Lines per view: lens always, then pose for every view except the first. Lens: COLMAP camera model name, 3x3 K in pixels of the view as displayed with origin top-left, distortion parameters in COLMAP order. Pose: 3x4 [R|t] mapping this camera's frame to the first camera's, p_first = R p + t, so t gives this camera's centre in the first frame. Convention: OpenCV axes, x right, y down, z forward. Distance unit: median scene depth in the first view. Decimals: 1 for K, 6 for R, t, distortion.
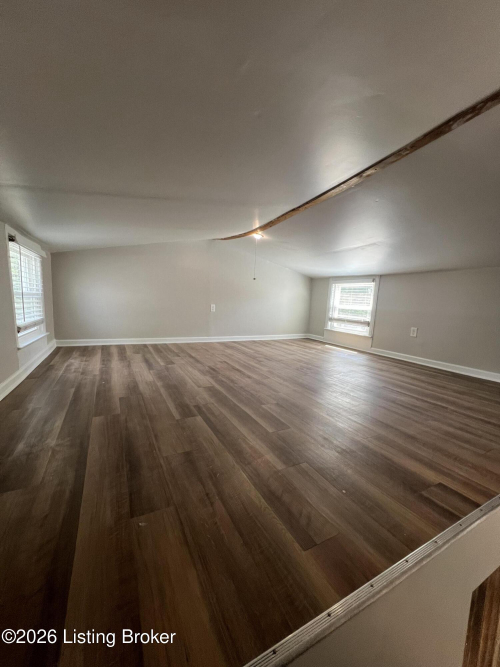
lens RADIAL K [[266.5, 0, 250.0], [0, 266.5, 333.5], [0, 0, 1]] dist [0.000478, 0.000210]
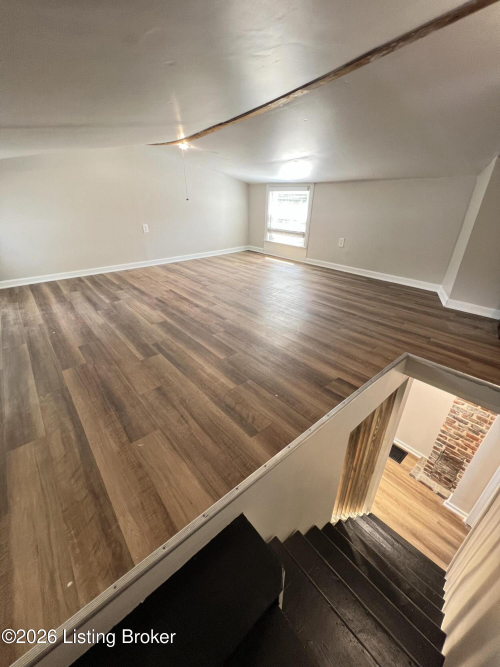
lens RADIAL K [[266.5, 0, 250.0], [0, 266.5, 333.5], [0, 0, 1]] dist [0.000478, 0.000210]
pose [[0.974668, -0.140955, 0.173648, 0.002701], [0.070858, 0.931022, 0.358019, -0.144251], [-0.212134, -0.336645, 0.917425, -0.109821]]
